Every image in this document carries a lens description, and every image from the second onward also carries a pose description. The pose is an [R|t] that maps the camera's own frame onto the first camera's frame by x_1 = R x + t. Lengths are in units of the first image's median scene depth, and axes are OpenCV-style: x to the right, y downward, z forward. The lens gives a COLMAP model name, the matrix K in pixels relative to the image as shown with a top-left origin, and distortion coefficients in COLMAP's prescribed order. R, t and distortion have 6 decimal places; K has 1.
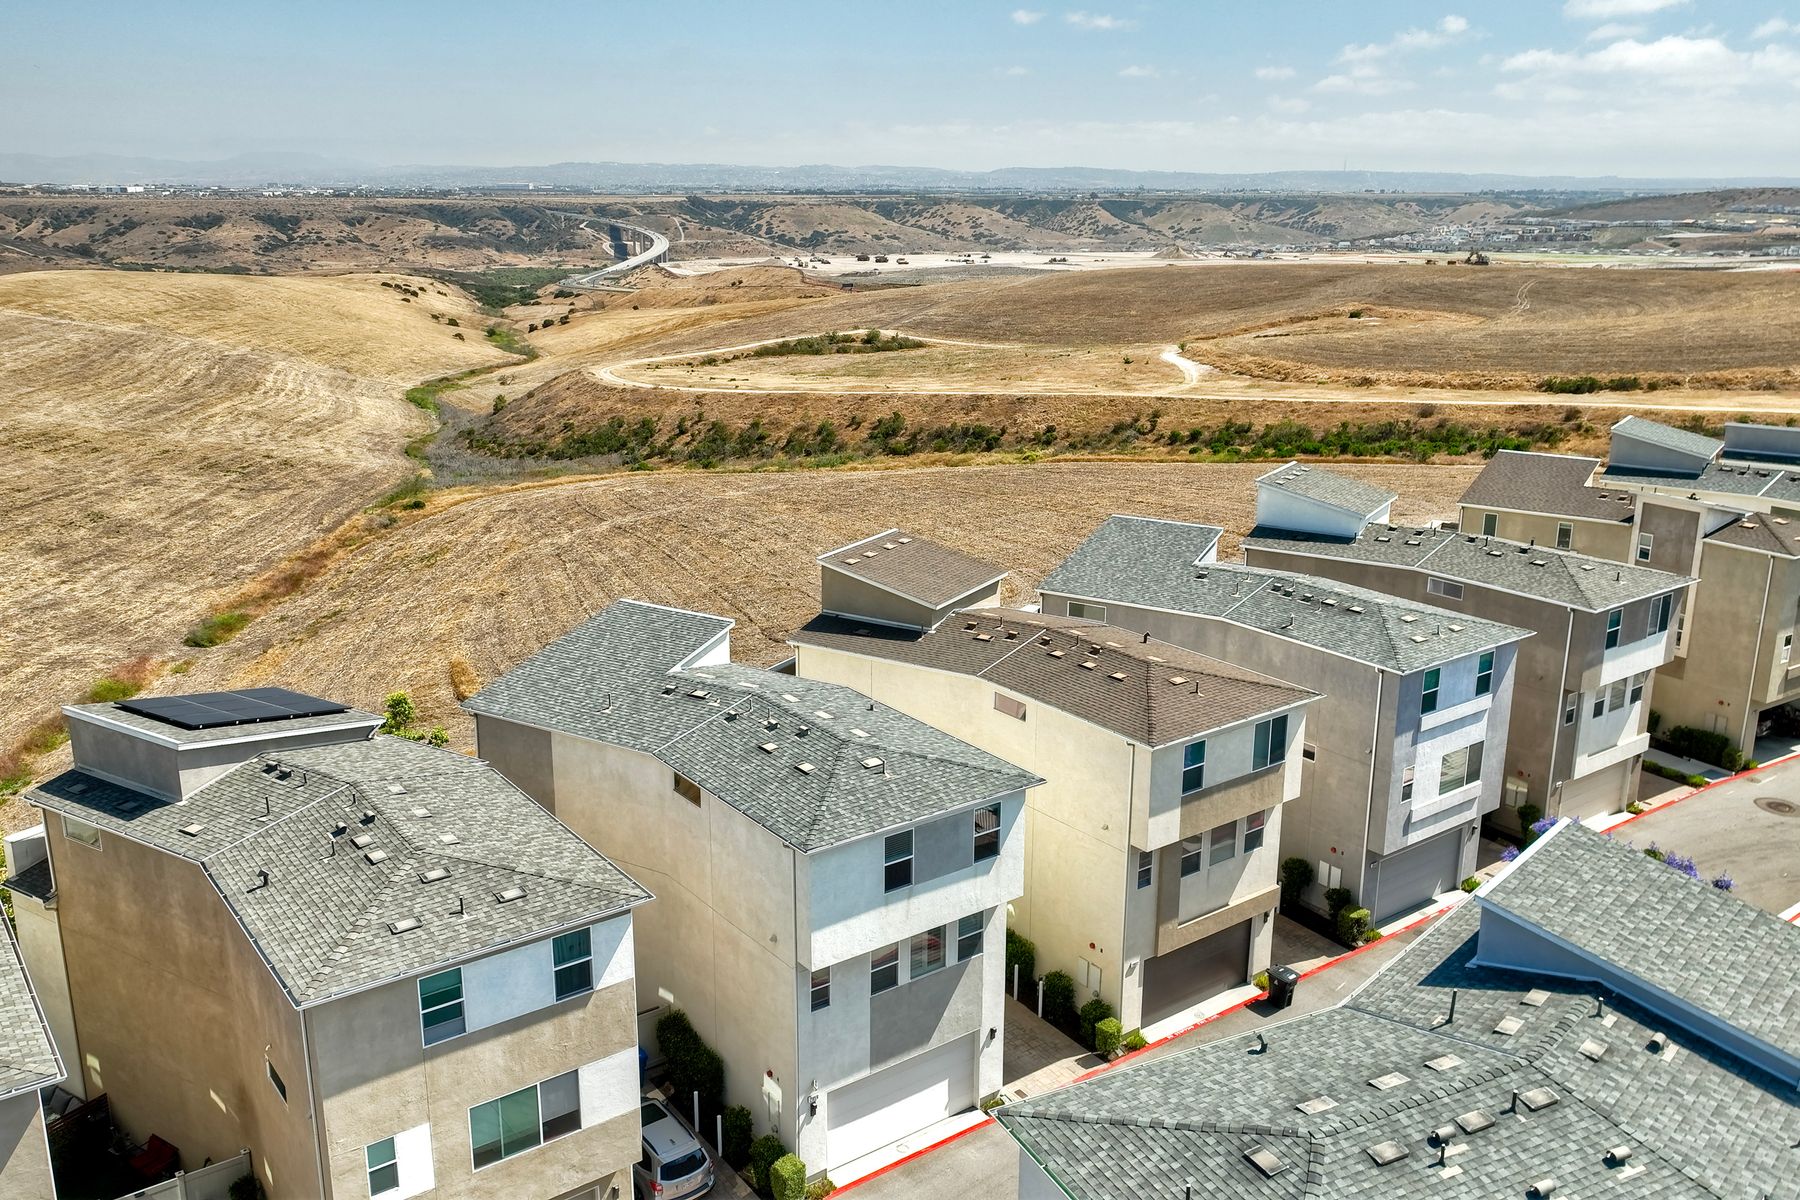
lens RADIAL K [[1489.0, 0, 881.3], [0, 1489.0, 586.4], [0, 0, 1]] dist [0.010789, -0.001212]
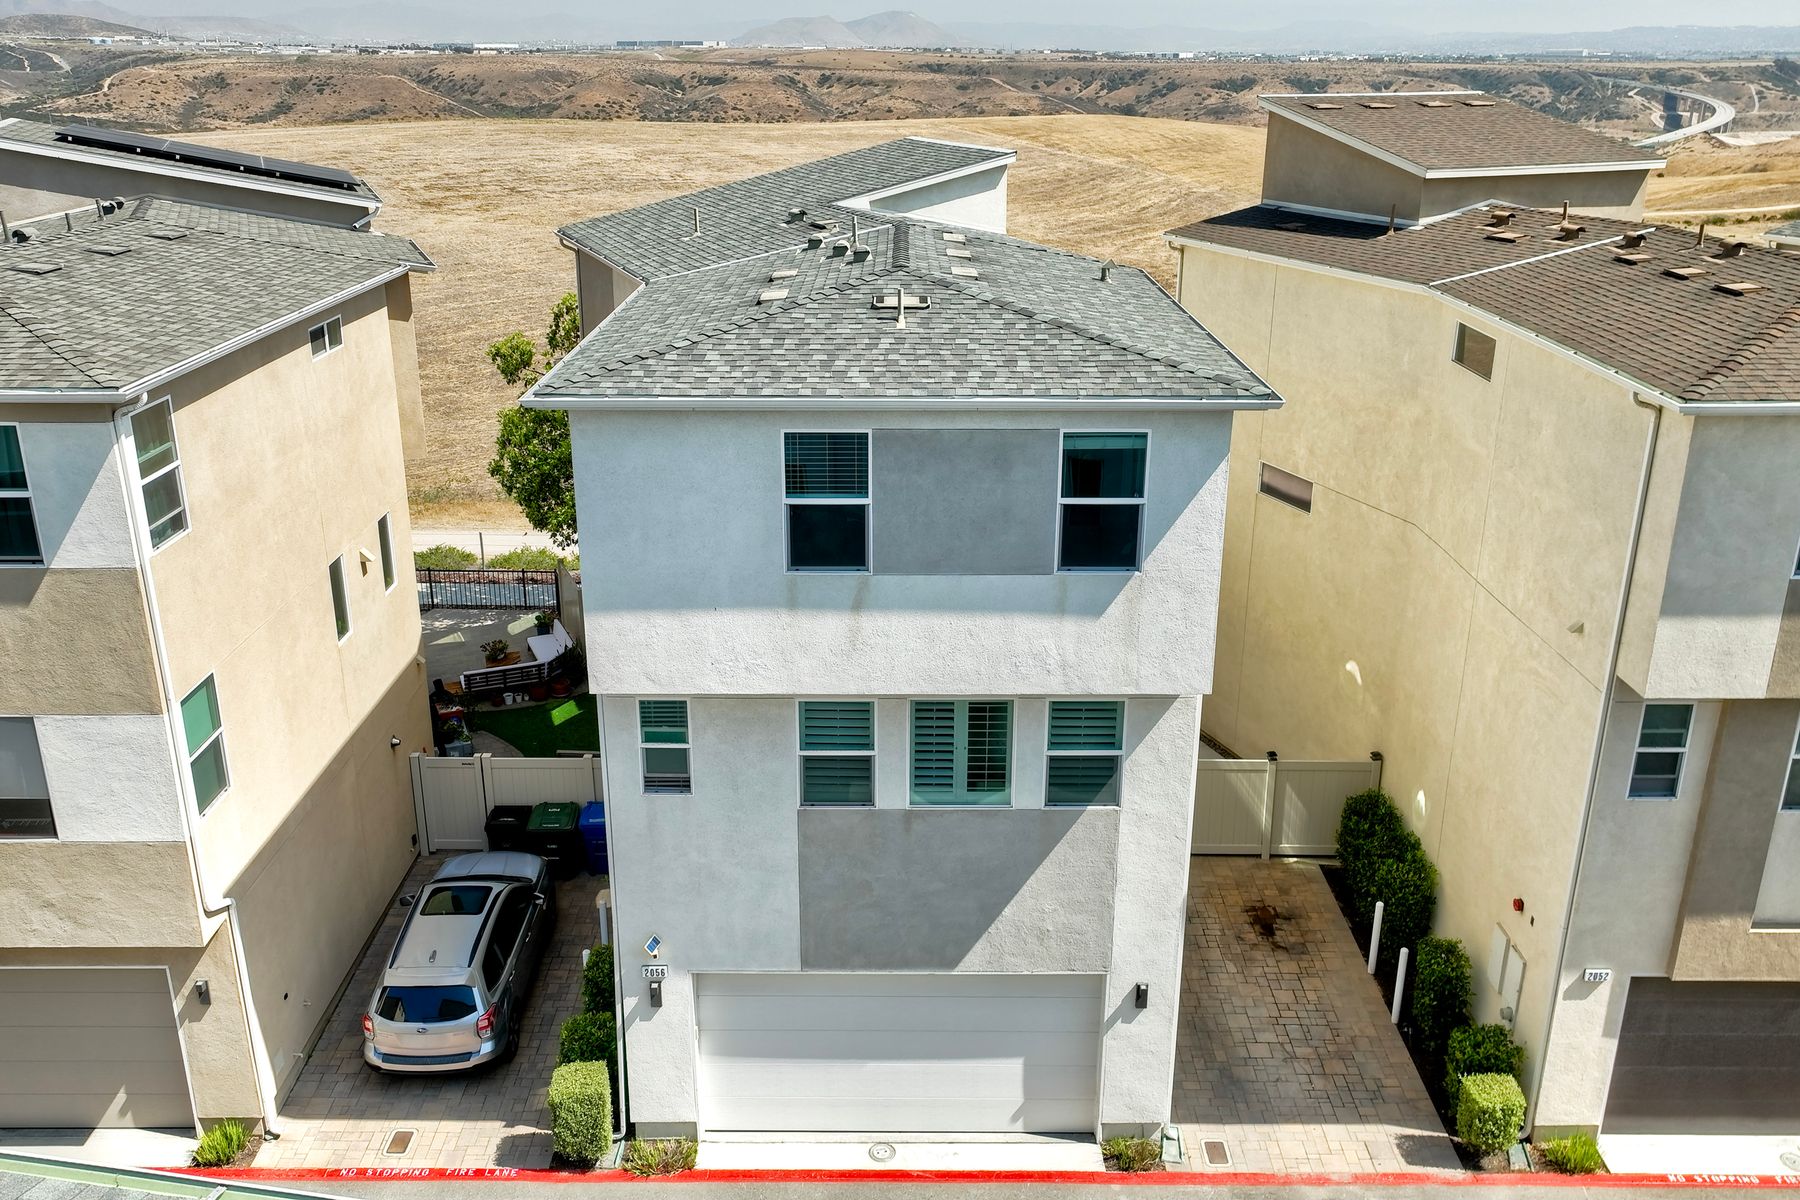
lens RADIAL K [[1494.5, 0, 892.0], [0, 1494.5, 591.7], [0, 0, 1]] dist [-0.003717, 0.013396]
pose [[0.804837, 0.200424, -0.558630, 0.219452], [-0.153304, 0.979516, 0.130558, 0.124692], [0.573354, -0.019438, 0.819077, 0.548395]]
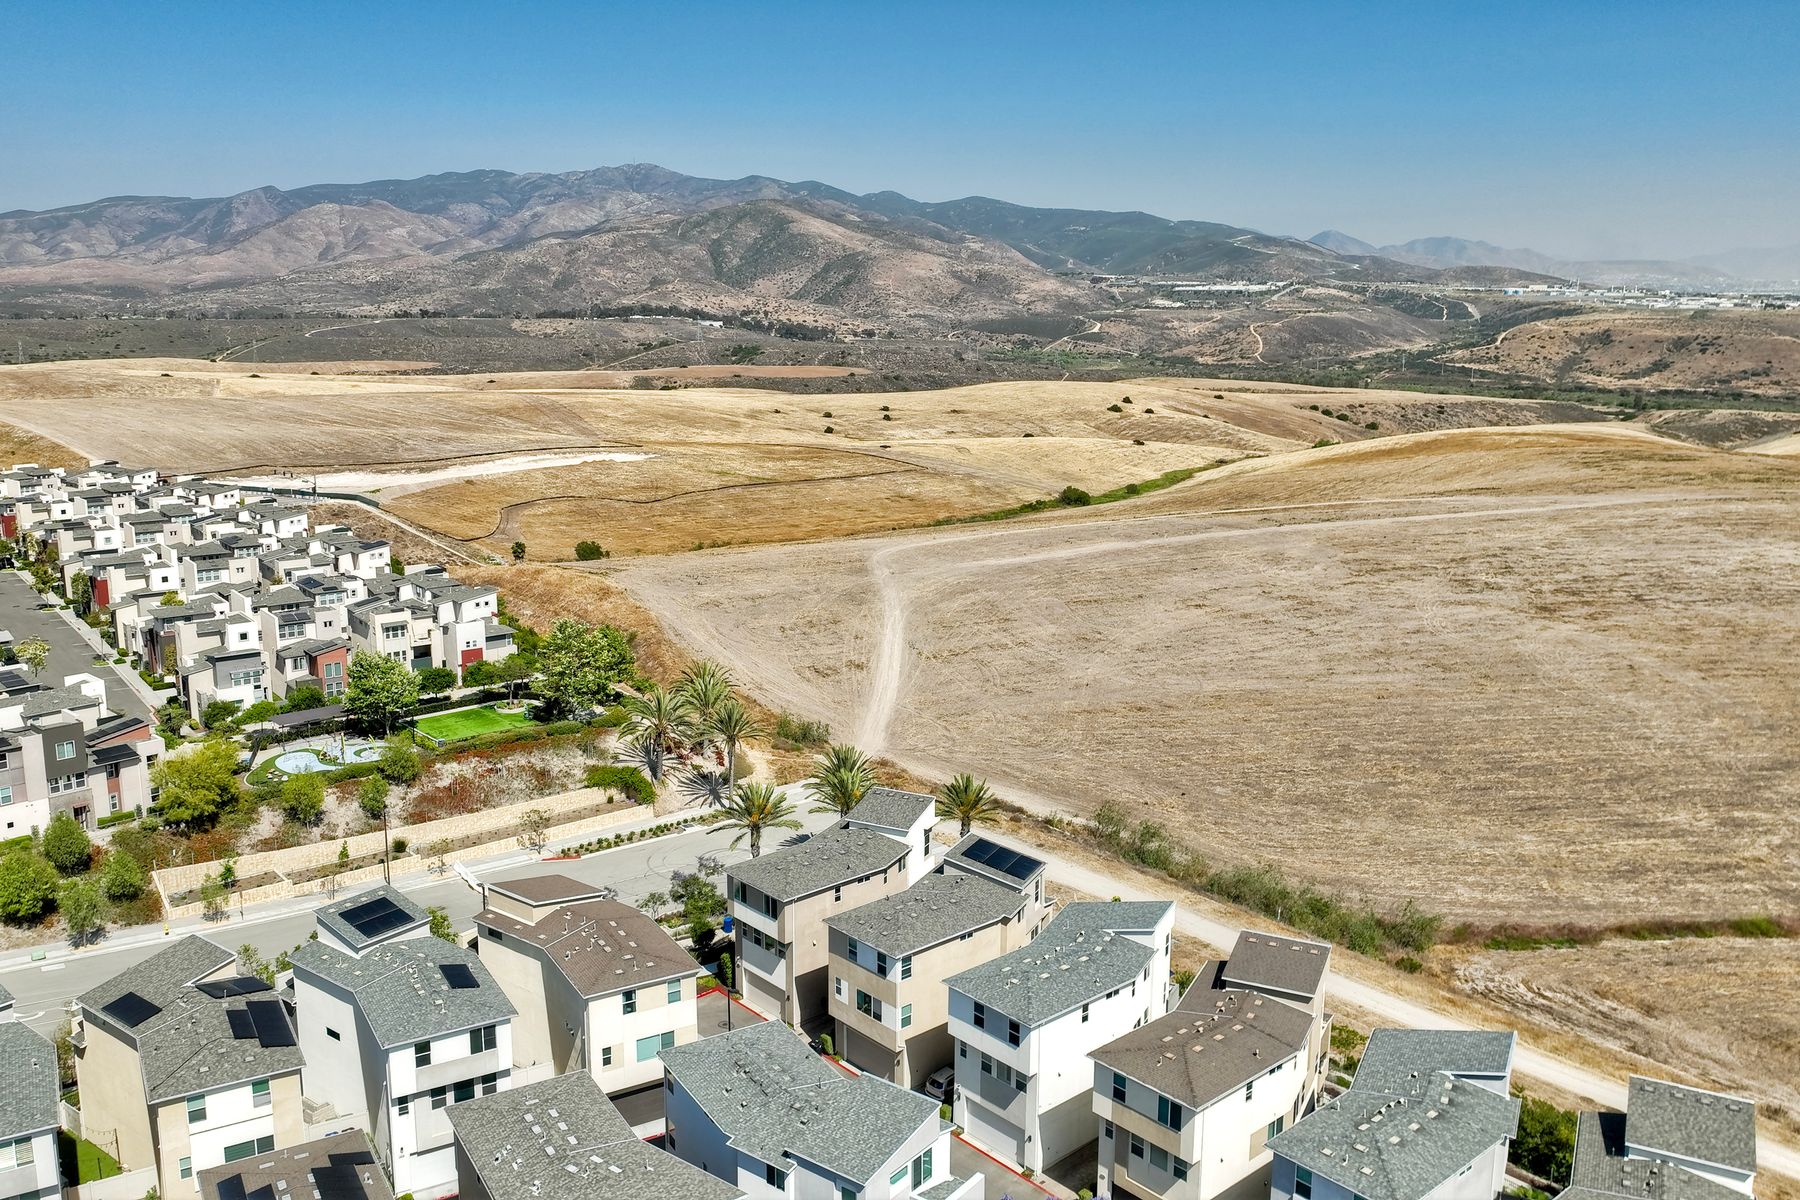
lens RADIAL K [[1493.5, 0, 900.0], [0, 1493.5, 600.0], [0, 0, 1]] dist [0.005228, -0.007834]
pose [[0.087976, 0.200299, -0.975777, 1.798482], [-0.261457, 0.949873, 0.171409, -0.671706], [0.961197, 0.240044, 0.135936, 0.328326]]
